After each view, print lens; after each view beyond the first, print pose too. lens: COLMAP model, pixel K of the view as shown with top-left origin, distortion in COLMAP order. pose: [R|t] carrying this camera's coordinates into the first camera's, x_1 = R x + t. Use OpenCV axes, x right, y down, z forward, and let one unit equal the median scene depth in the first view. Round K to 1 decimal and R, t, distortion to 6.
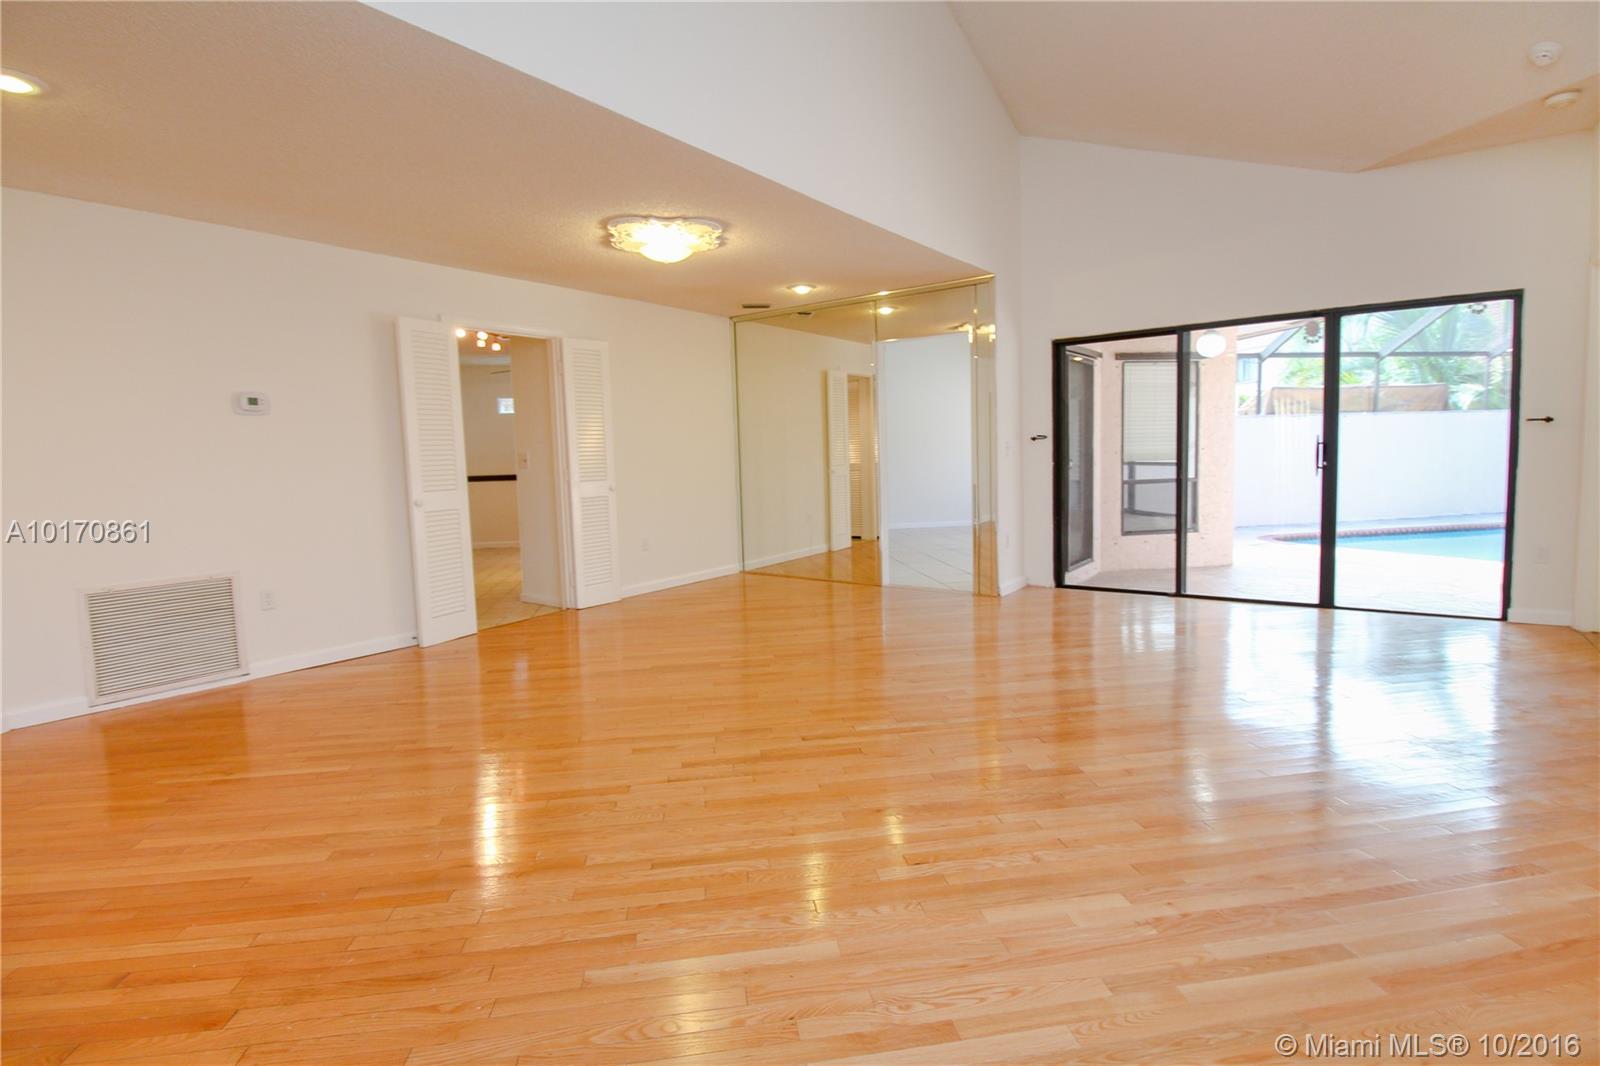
lens RADIAL K [[757.6, 0, 809.1], [0, 757.6, 514.7], [0, 0, 1]] dist [0.000674, -0.012356]
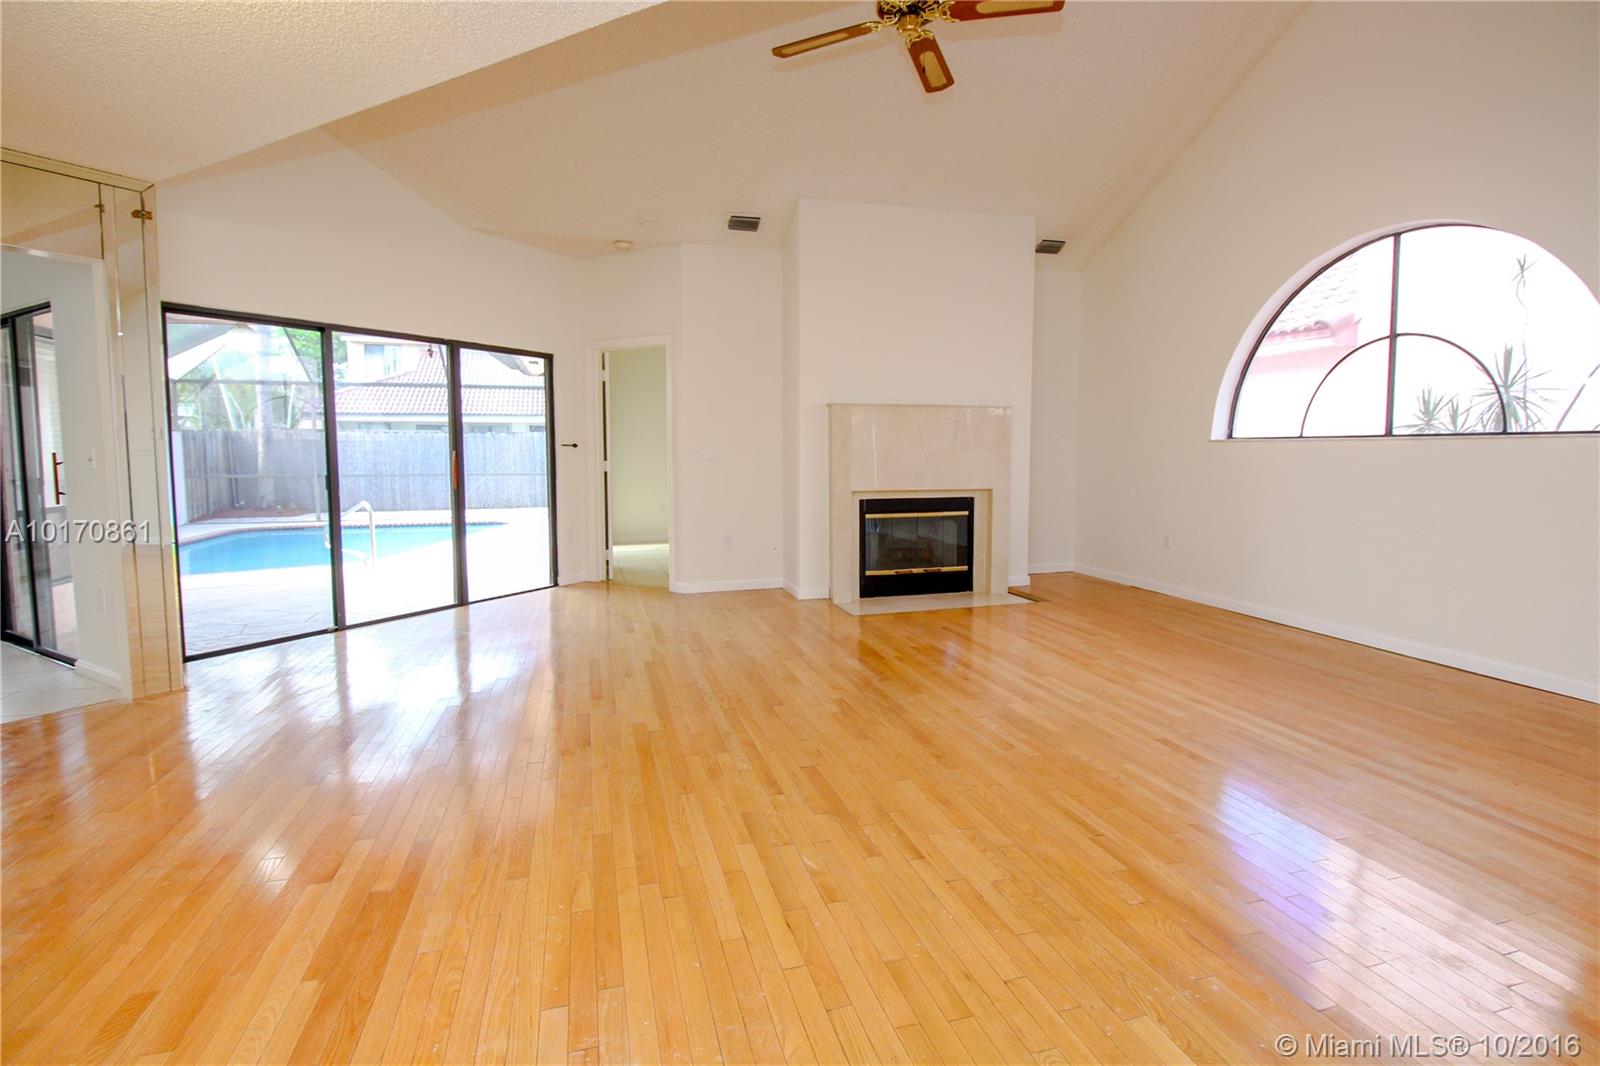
lens RADIAL K [[767.7, 0, 803.7], [0, 767.7, 509.9], [0, 0, 1]] dist [0.002009, -0.013415]
pose [[-0.105857, -0.046928, 0.993273, -0.742237], [0.084558, 0.994843, 0.056014, -0.058032], [-0.990780, 0.089919, -0.101343, 0.896435]]
